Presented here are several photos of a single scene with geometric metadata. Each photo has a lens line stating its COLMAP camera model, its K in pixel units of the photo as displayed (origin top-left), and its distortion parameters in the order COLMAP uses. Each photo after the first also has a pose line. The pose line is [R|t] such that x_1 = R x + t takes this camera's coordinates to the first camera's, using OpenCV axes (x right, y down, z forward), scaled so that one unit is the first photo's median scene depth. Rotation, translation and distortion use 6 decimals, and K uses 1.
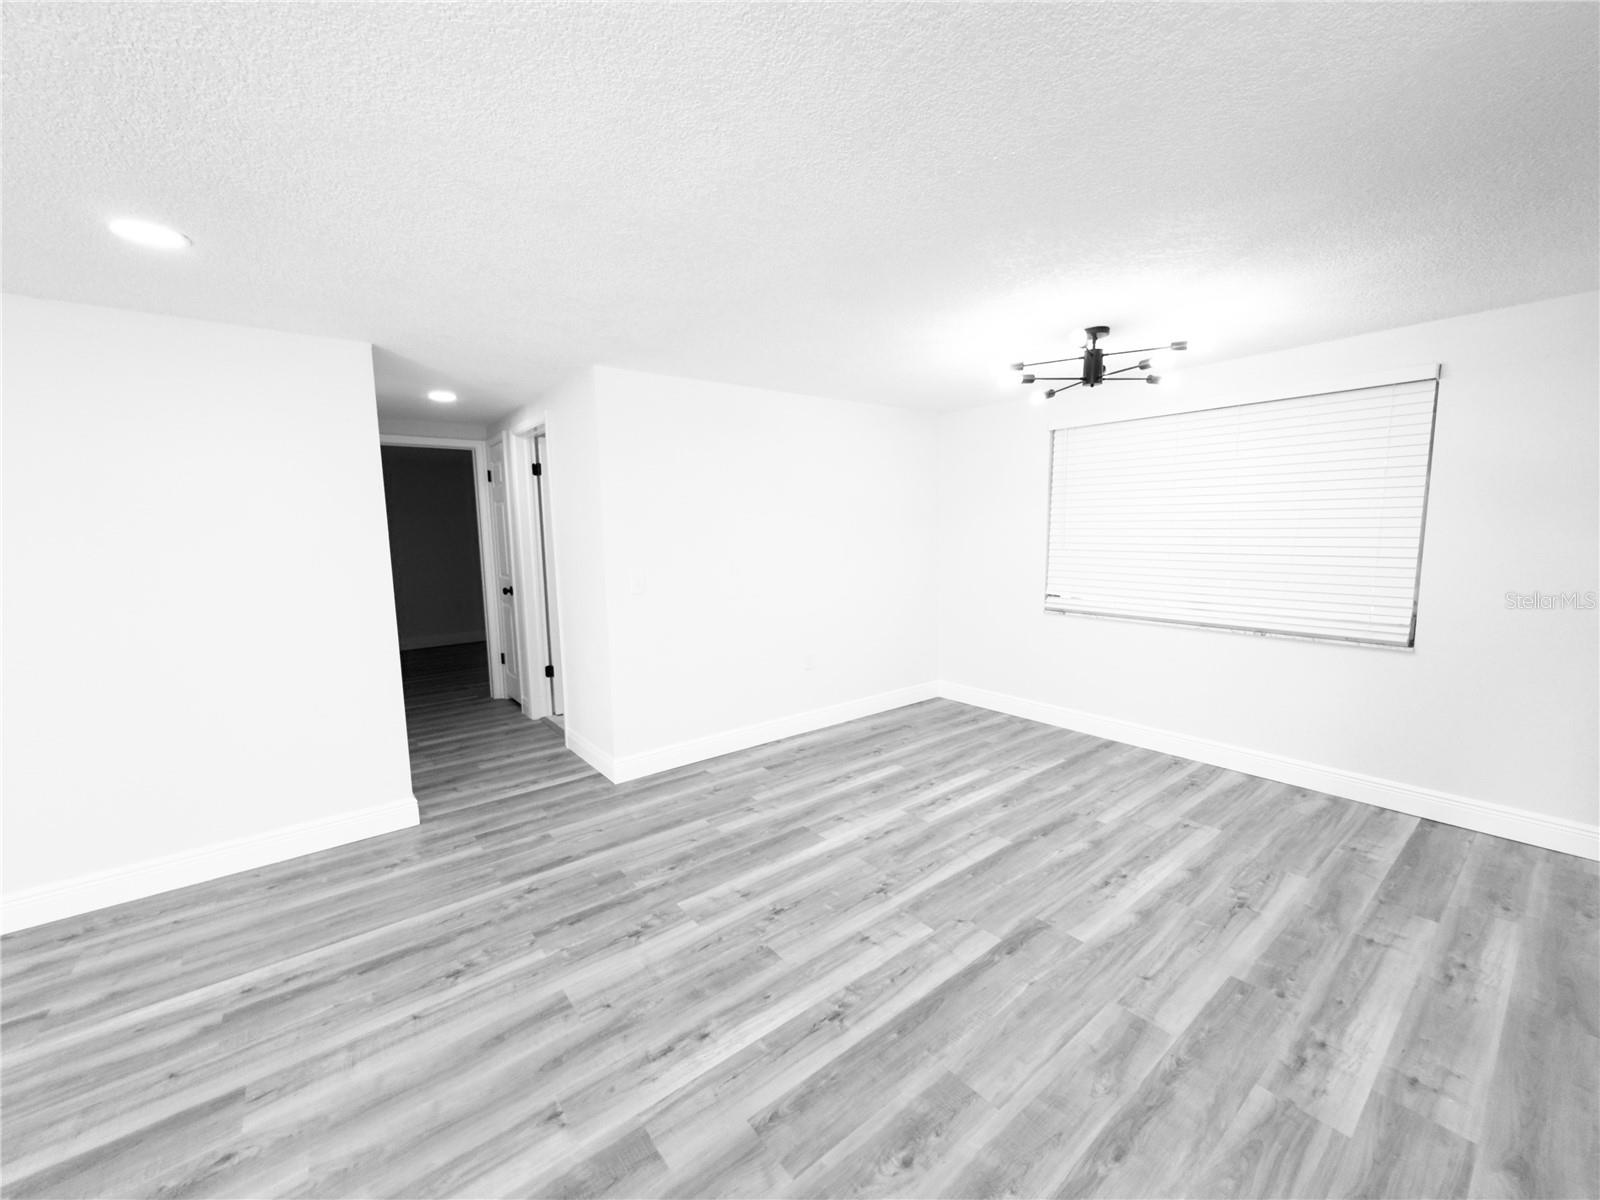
lens RADIAL K [[650.2, 0, 803.4], [0, 650.2, 604.9], [0, 0, 1]] dist [-0.001921, 0.000050]
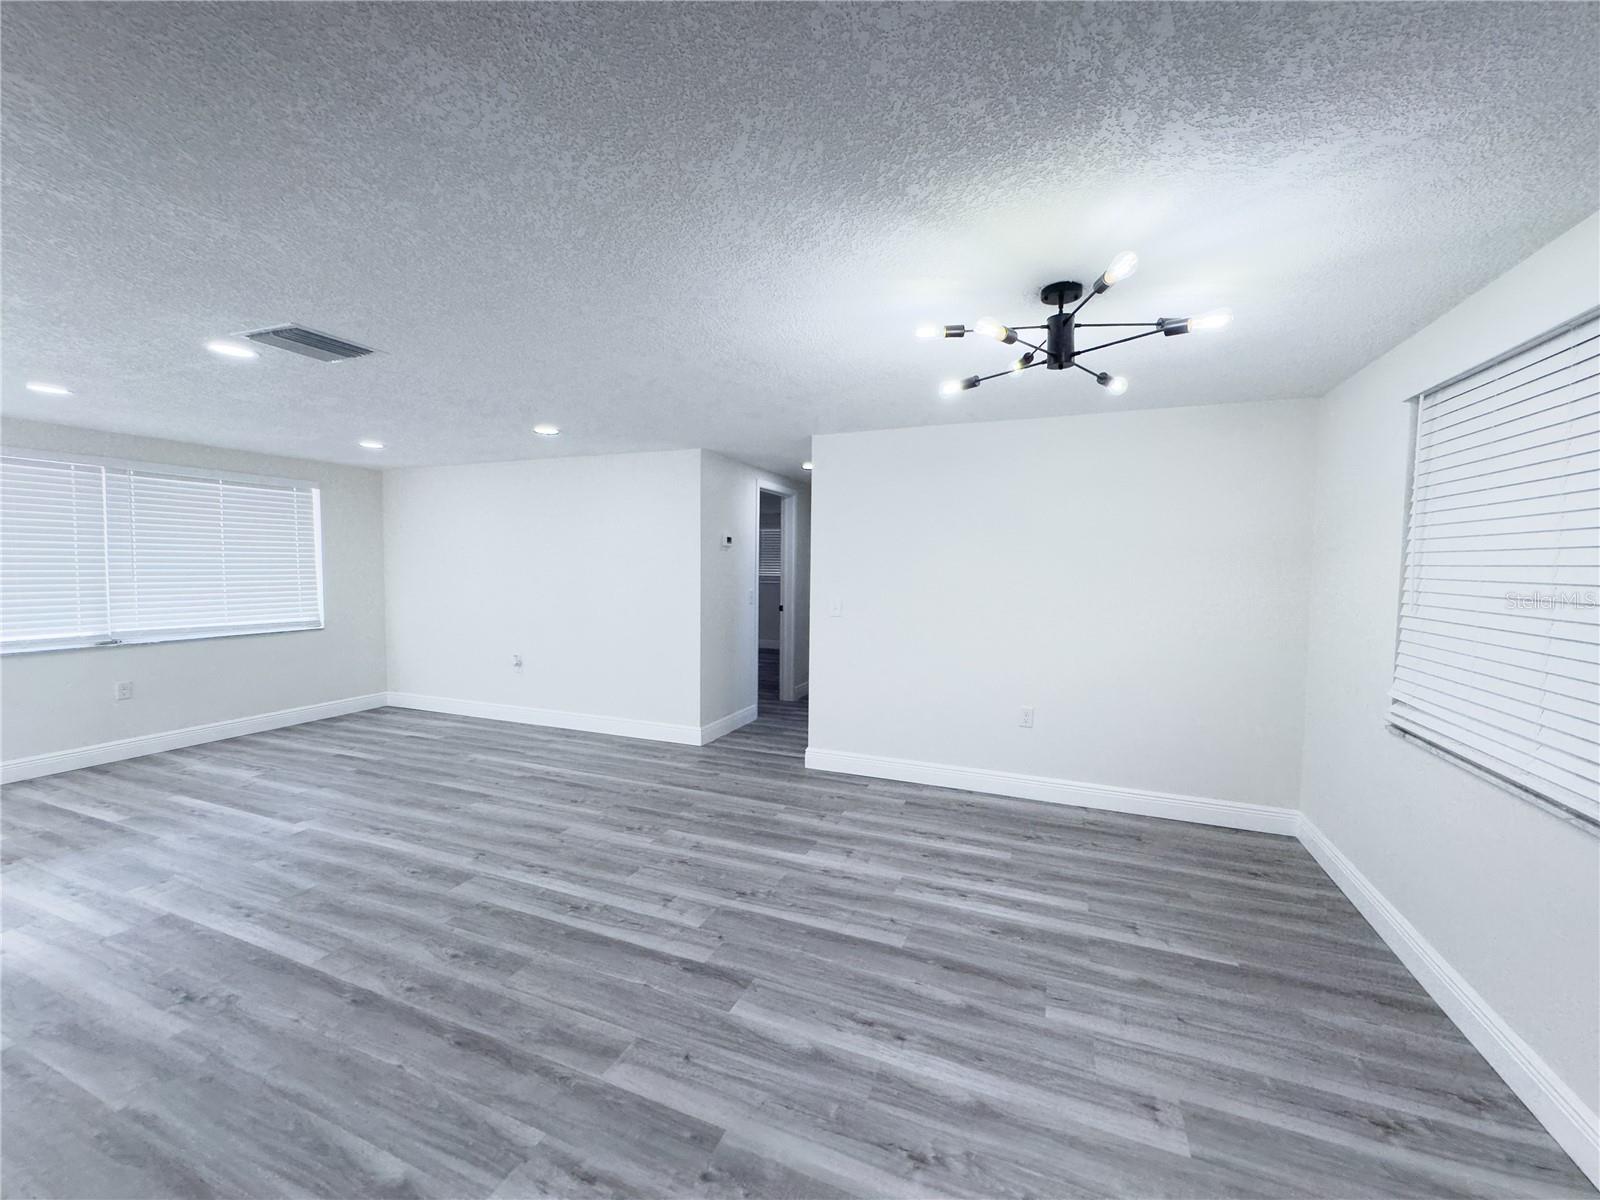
lens RADIAL K [[650.2, 0, 803.4], [0, 650.2, 604.9], [0, 0, 1]] dist [-0.001921, 0.000050]
pose [[0.473553, 0.073600, -0.877685, 0.931148], [-0.123347, 0.992224, 0.016653, -0.065079], [0.872086, 0.100374, 0.478949, 0.436558]]
